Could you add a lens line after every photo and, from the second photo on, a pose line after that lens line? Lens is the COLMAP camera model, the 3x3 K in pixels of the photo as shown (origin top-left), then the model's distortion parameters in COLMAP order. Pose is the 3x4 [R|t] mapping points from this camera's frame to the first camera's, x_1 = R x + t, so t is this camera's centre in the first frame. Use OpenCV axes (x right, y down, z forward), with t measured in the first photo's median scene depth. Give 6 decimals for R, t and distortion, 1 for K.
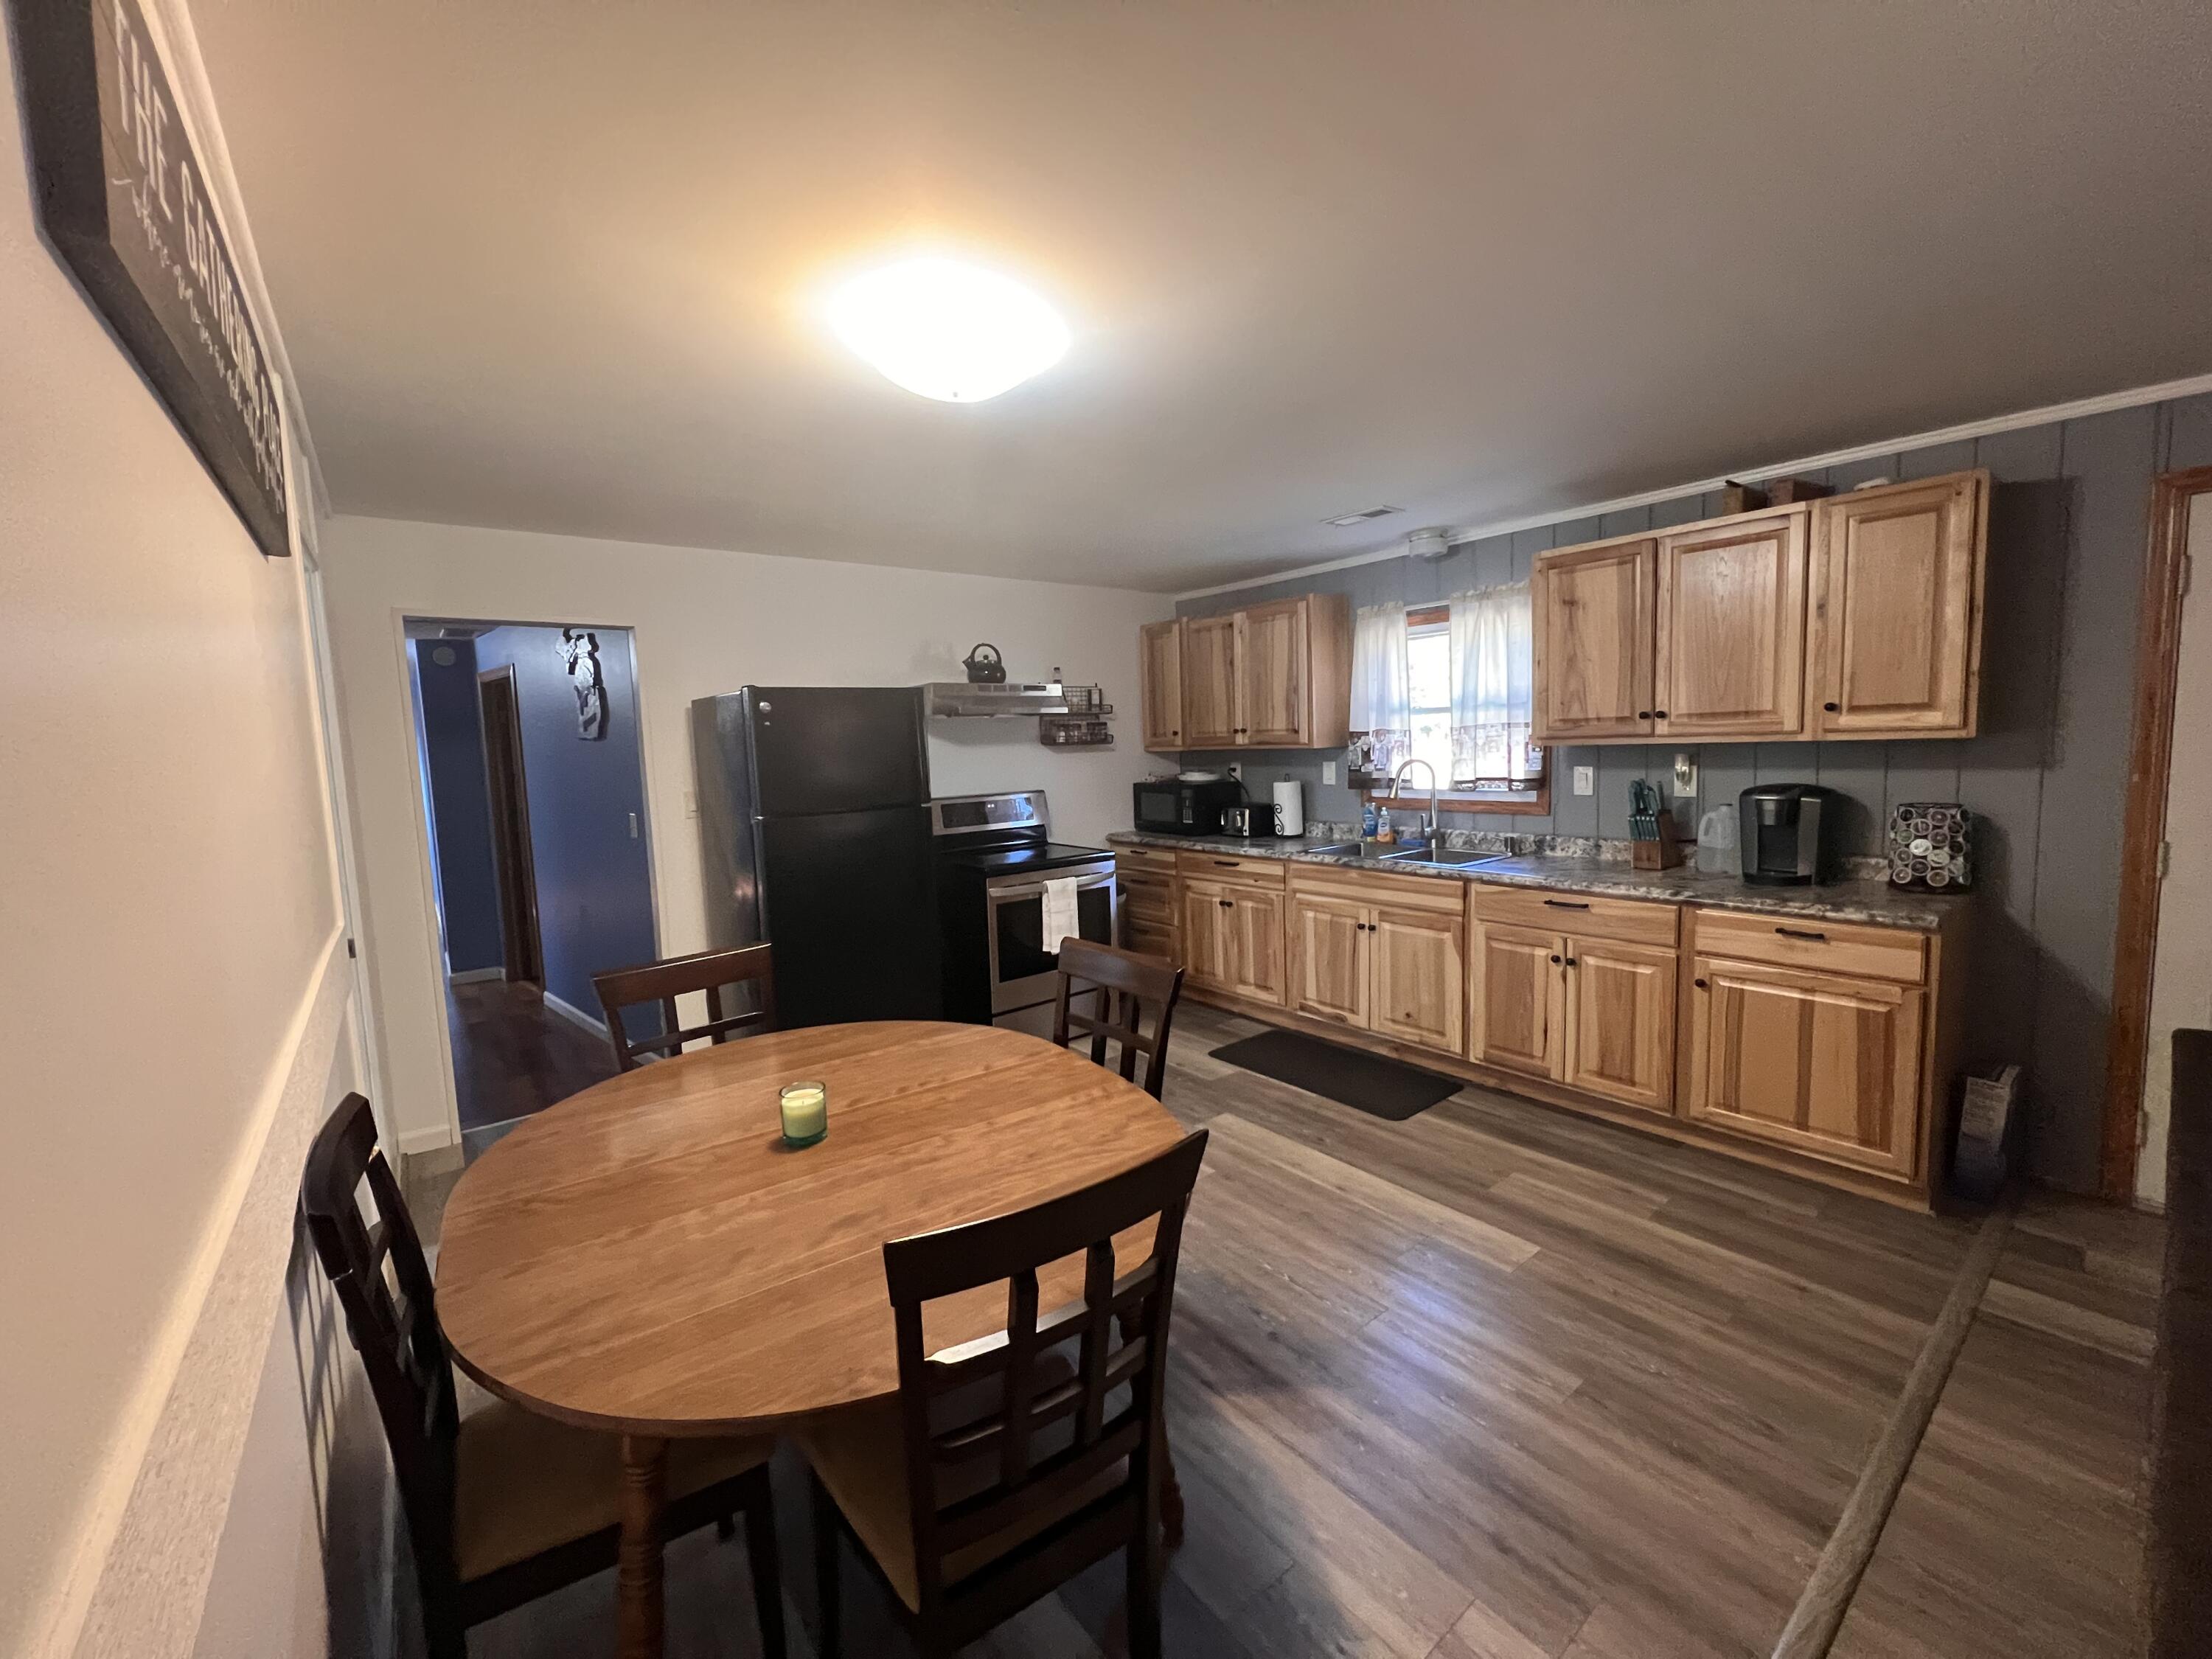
lens RADIAL K [[886.9, 0, 1101.8], [0, 886.9, 823.7], [0, 0, 1]] dist [-0.001697, 0.000113]
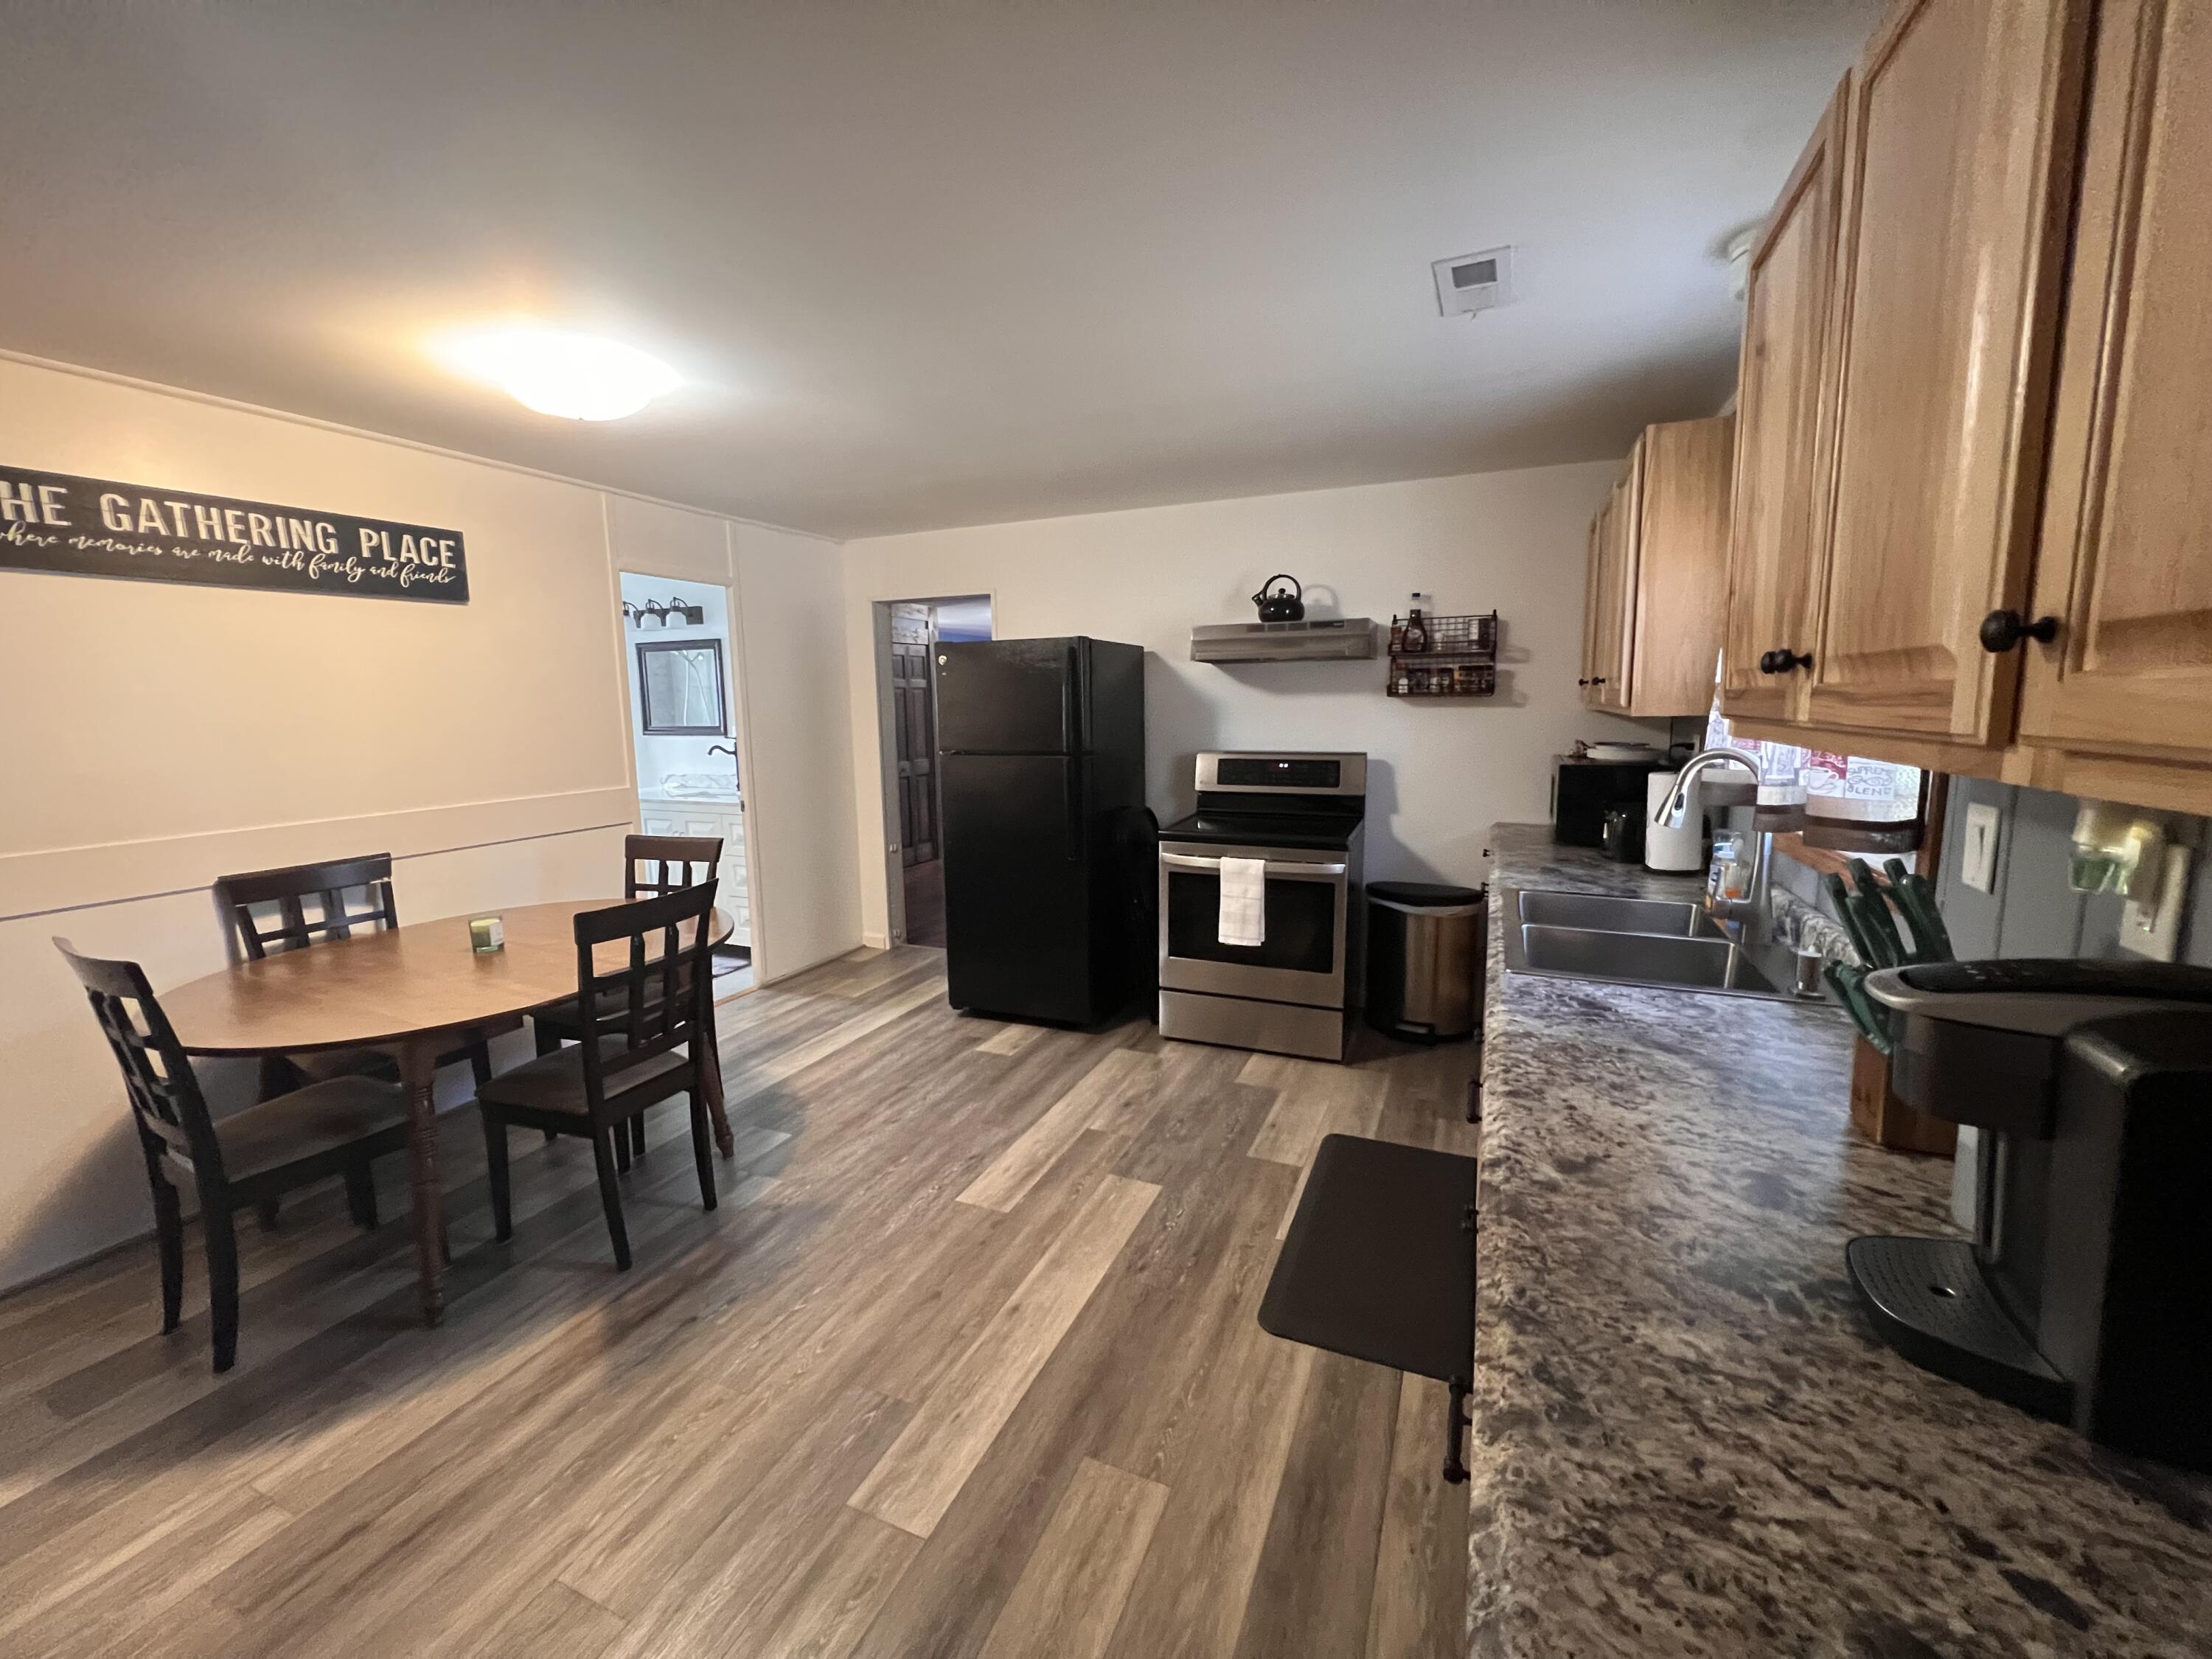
lens RADIAL K [[886.9, 0, 1103.4], [0, 886.9, 821.0], [0, 0, 1]] dist [-0.001697, 0.000113]
pose [[0.473797, 0.149346, -0.867878, 0.618032], [-0.082596, 0.988707, 0.125047, -0.067256], [0.876752, 0.012436, 0.480781, 0.484504]]
